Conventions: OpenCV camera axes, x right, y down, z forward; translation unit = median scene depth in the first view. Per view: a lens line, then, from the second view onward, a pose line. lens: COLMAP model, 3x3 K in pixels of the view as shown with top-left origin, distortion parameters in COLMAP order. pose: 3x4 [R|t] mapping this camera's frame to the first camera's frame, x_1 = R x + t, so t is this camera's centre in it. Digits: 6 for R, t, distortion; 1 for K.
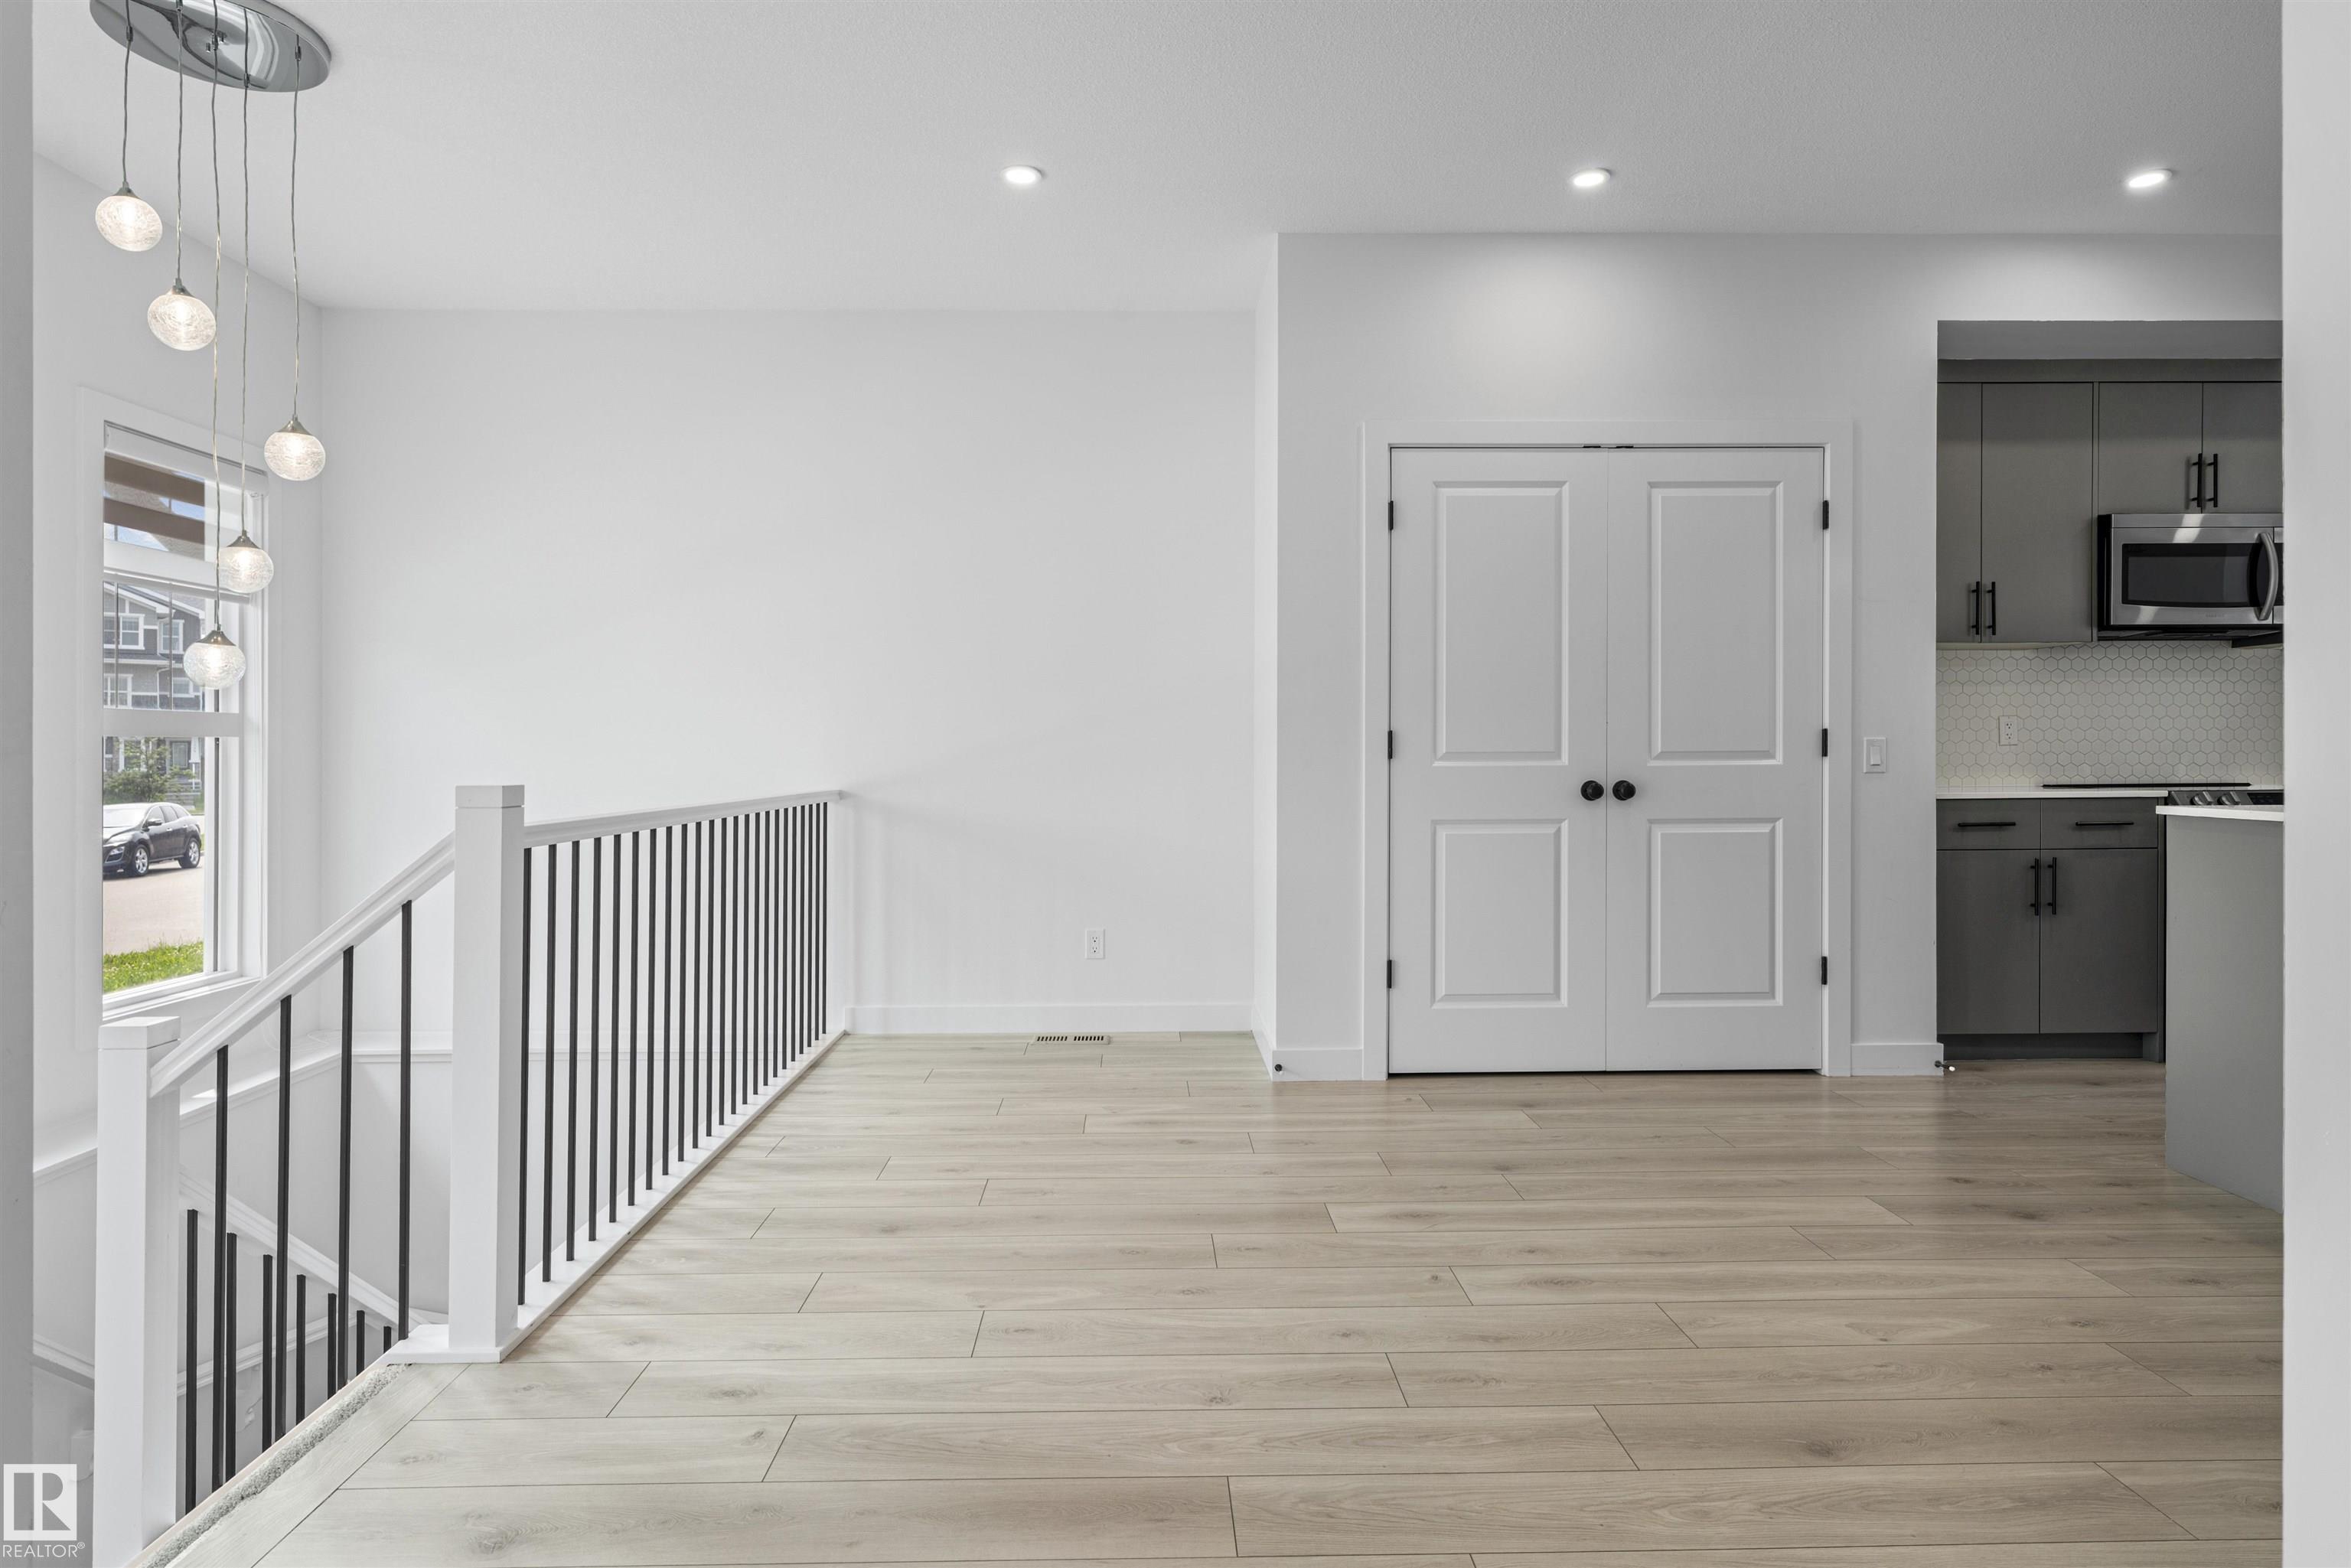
lens RADIAL K [[1322.3, 0, 1157.7], [0, 1322.3, 742.4], [0, 0, 1]] dist [0.006891, 0.001953]
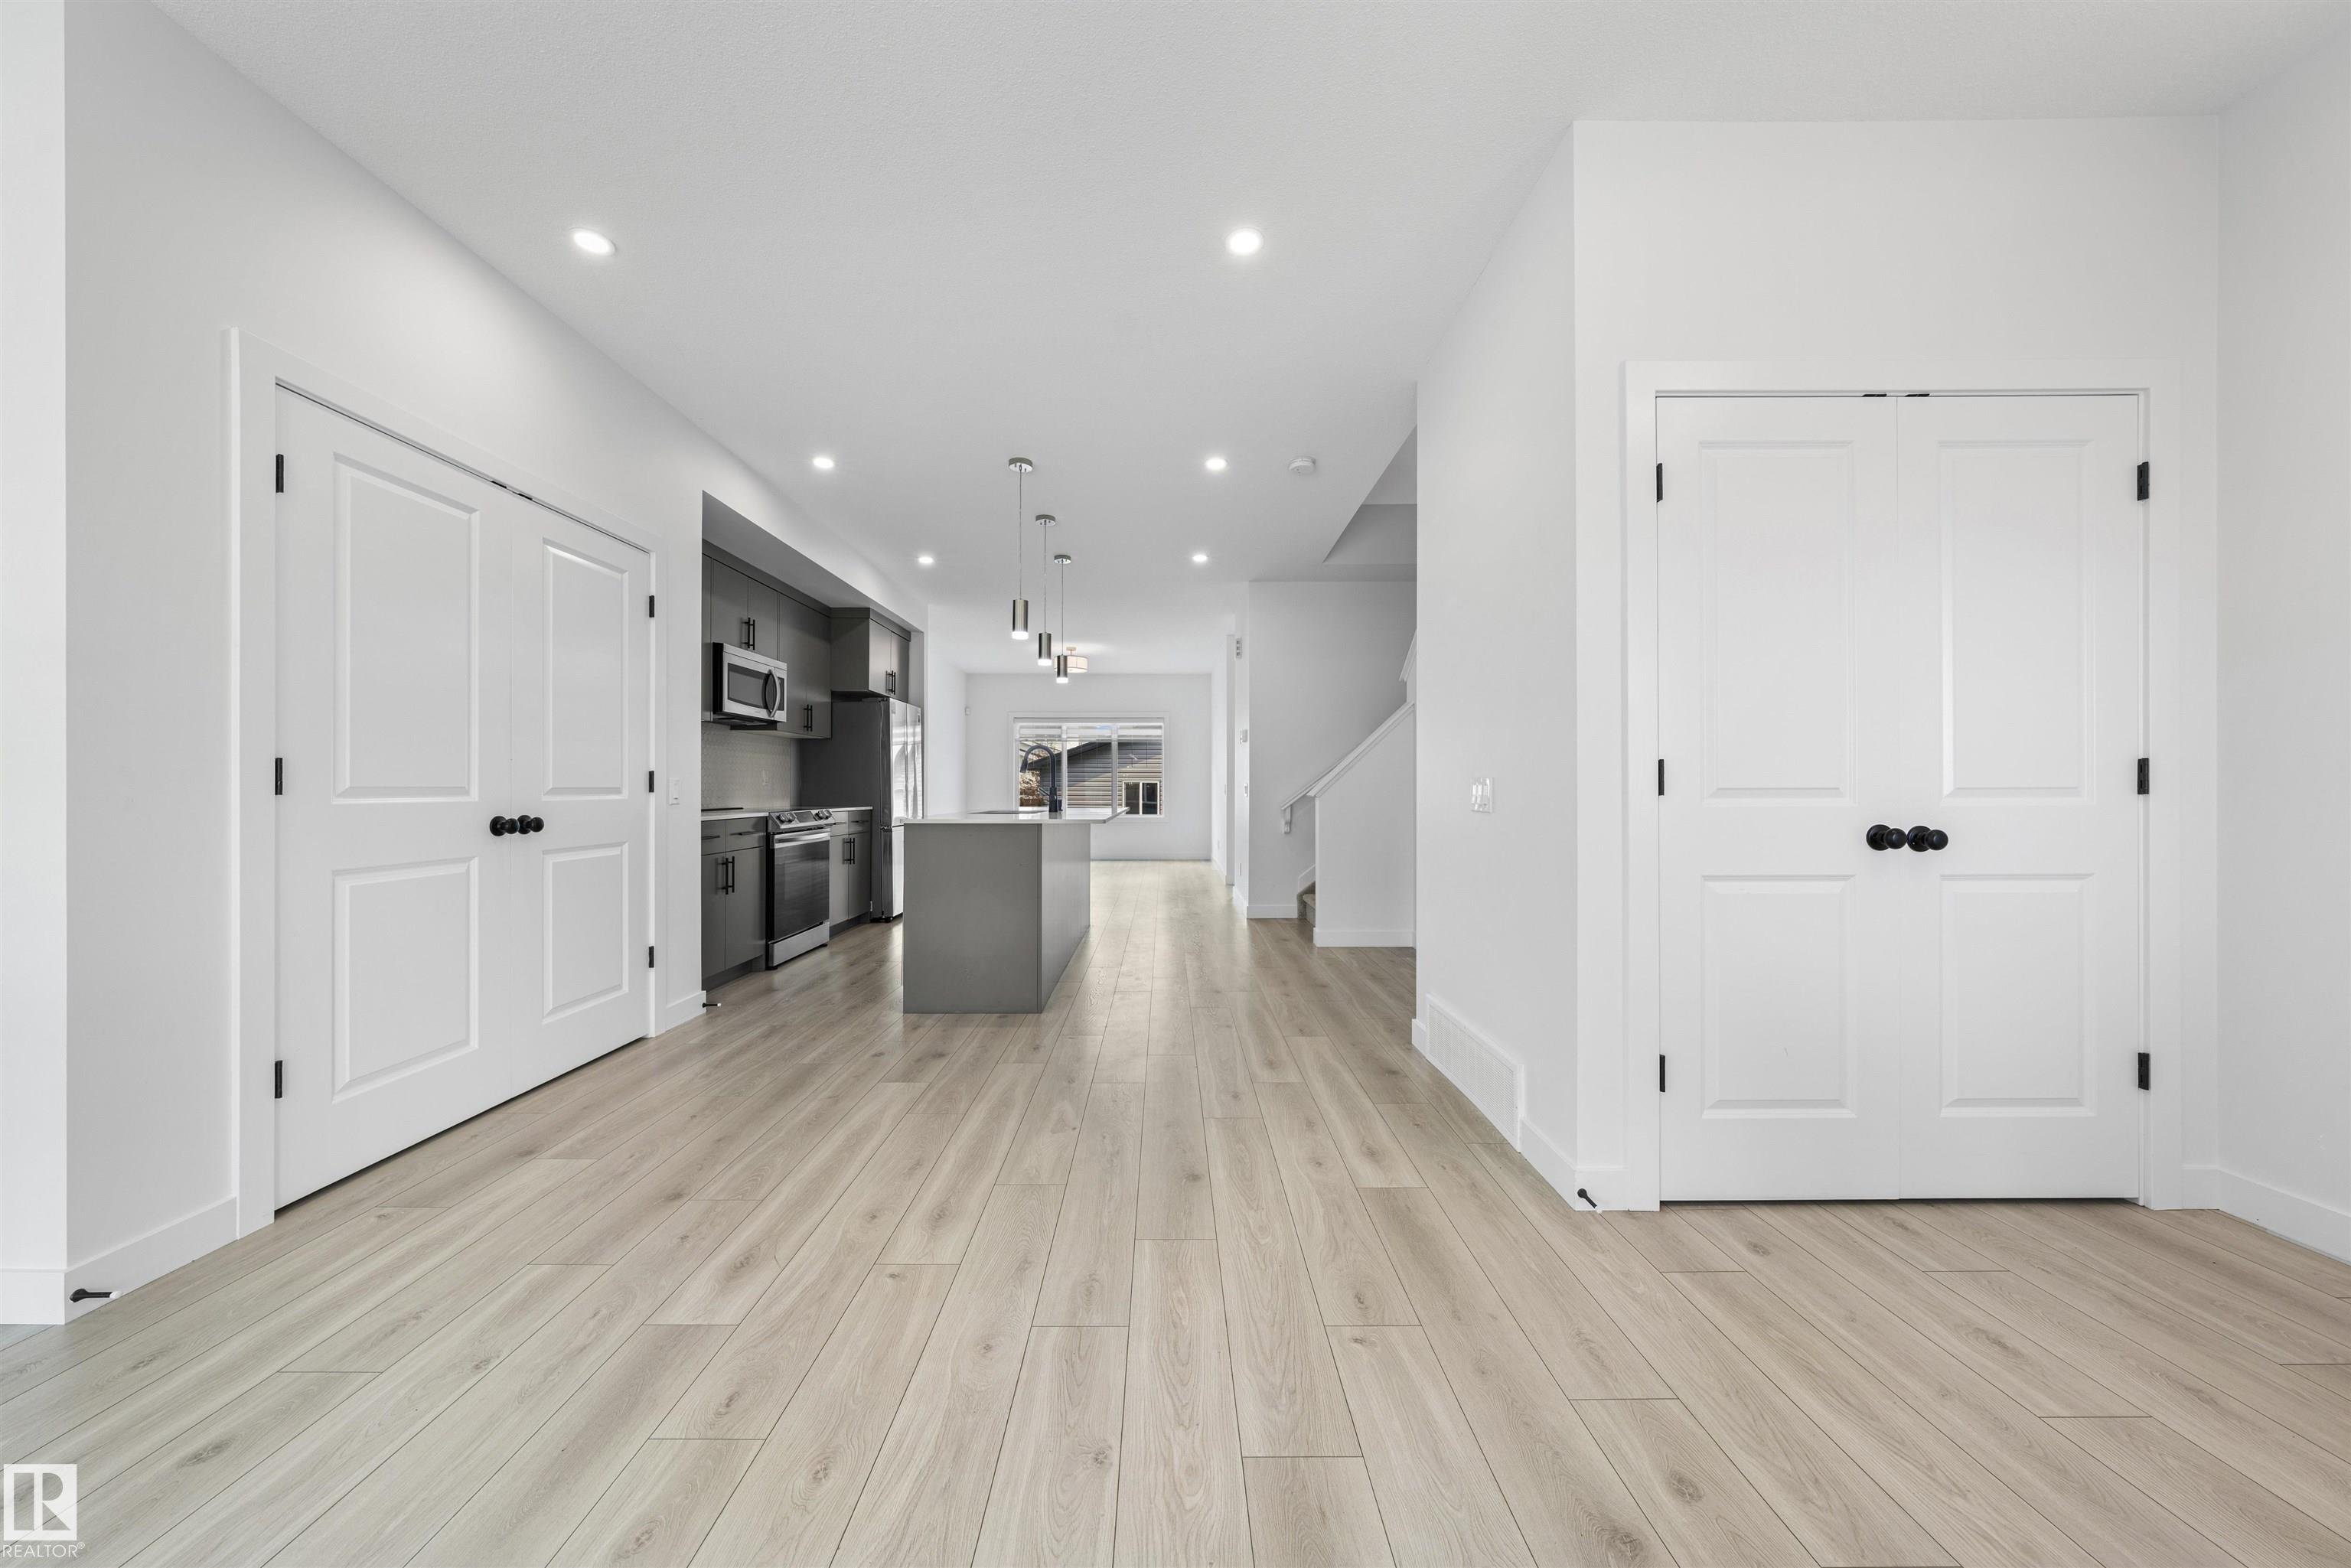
lens RADIAL K [[795.0, 0, 1175.5], [0, 795.0, 784.0], [0, 0, 1]] dist [-0.000975, -0.000056]
pose [[0.008063, 0.010068, 0.999917, -0.384134], [-0.009925, 0.999901, -0.009988, 0.007511], [-0.999918, -0.009843, 0.008162, 0.673340]]
